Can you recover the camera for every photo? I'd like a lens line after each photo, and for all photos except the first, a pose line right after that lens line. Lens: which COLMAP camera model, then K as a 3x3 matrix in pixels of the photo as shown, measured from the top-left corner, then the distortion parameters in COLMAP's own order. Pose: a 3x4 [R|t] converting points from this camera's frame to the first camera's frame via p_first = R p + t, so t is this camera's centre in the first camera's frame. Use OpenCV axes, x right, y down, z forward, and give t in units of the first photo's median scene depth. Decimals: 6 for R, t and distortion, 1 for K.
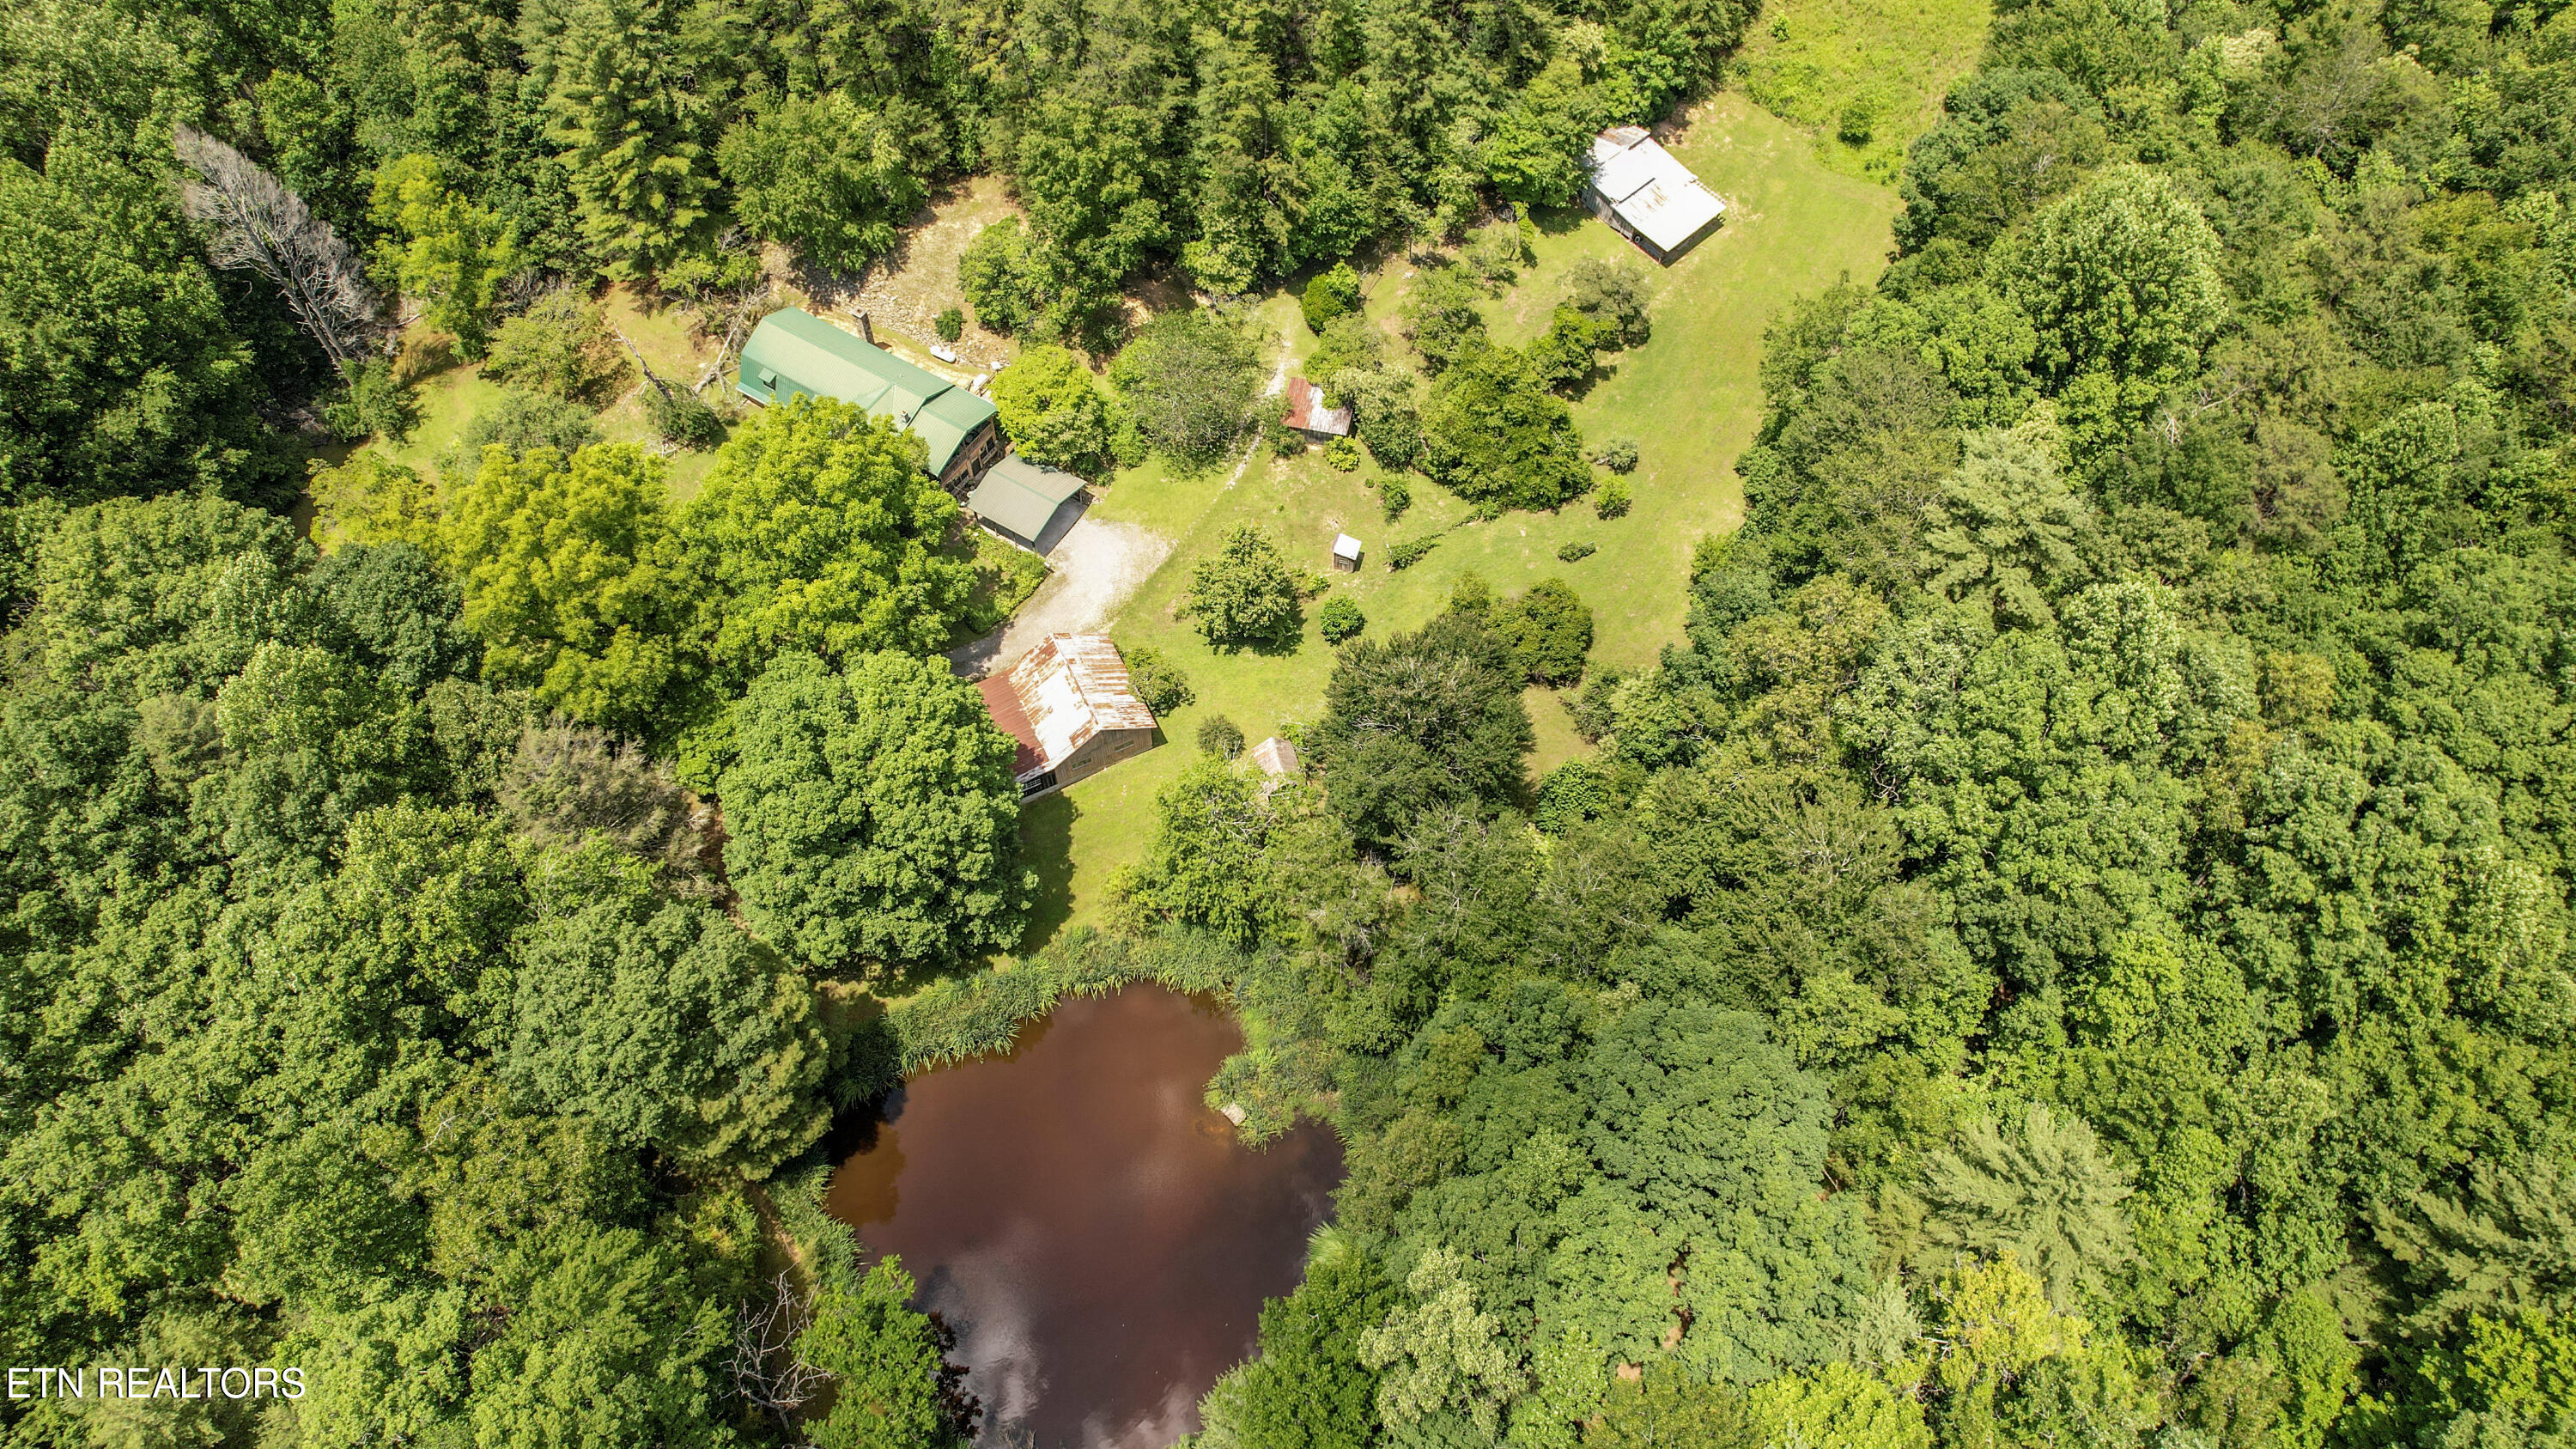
lens RADIAL K [[1648.9, 0, 1282.0], [0, 1648.9, 725.1], [0, 0, 1]] dist [-0.033872, 0.014493]
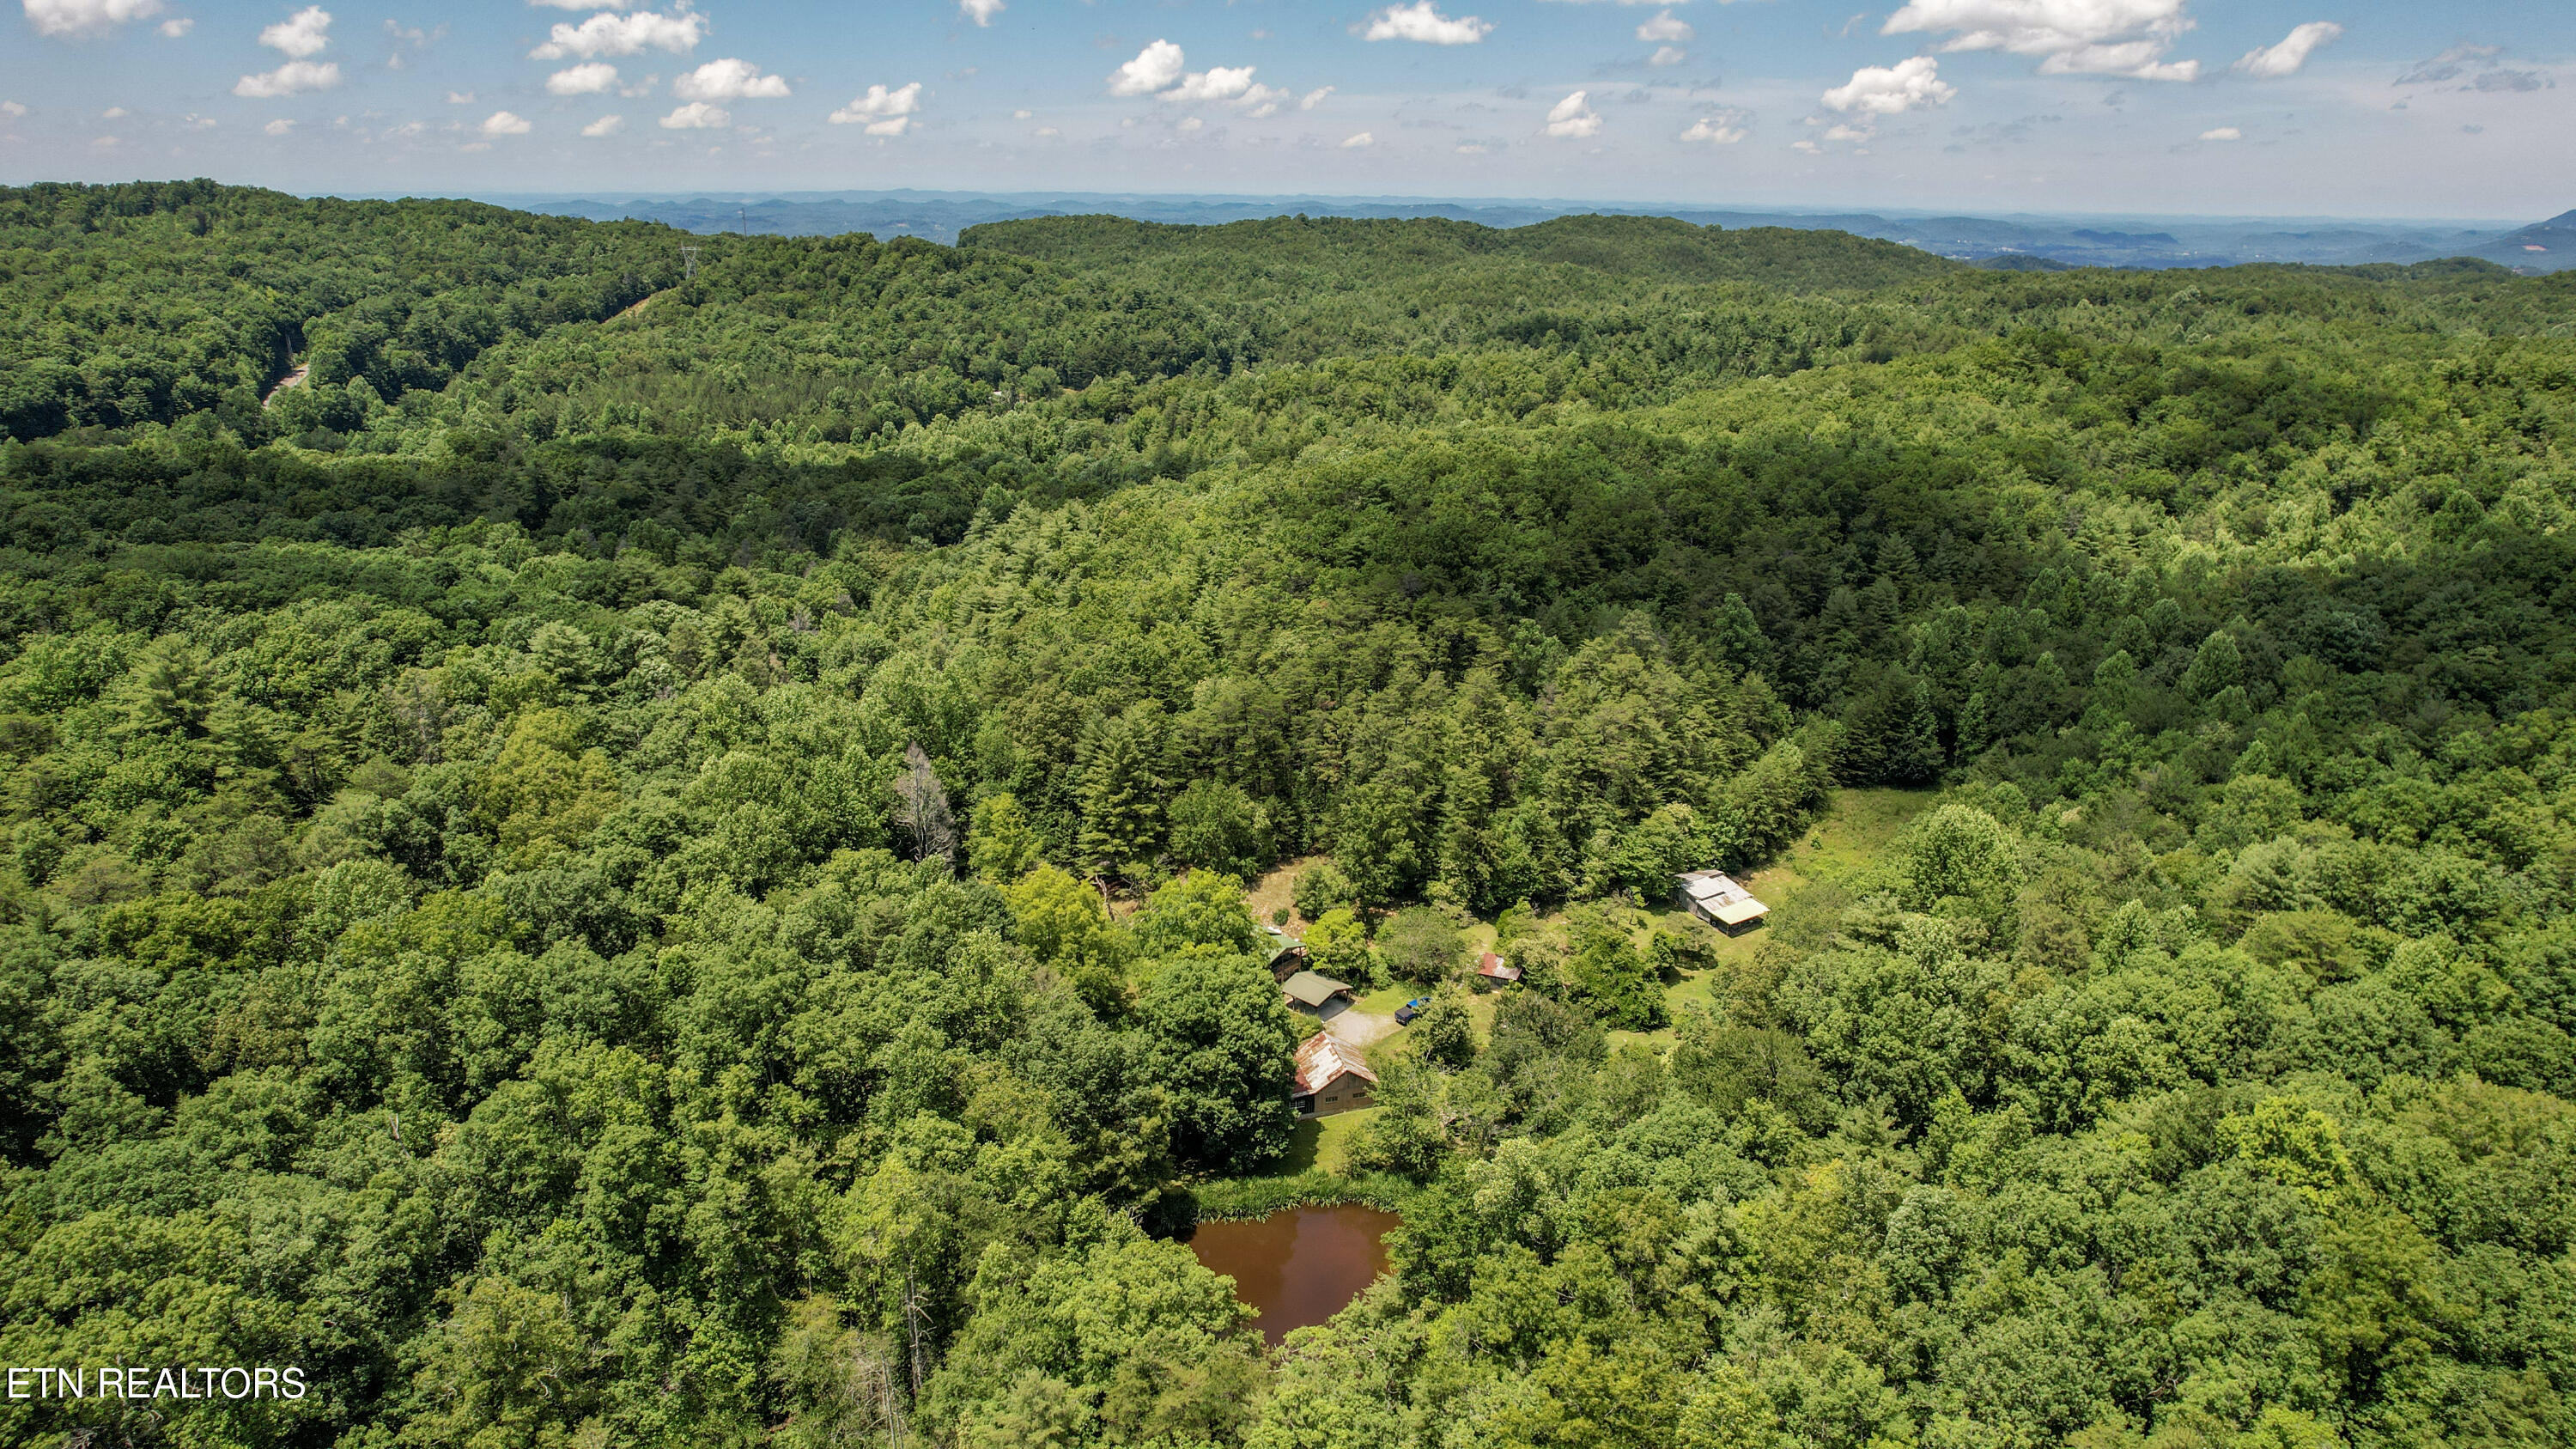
lens RADIAL K [[1648.9, 0, 1291.7], [0, 1648.9, 724.4], [0, 0, 1]] dist [-0.033872, 0.014493]
pose [[0.984203, 0.065738, -0.164384, 0.070194], [-0.154351, 0.773398, -0.614843, 0.644672], [0.086716, 0.630503, 0.771328, -0.409782]]
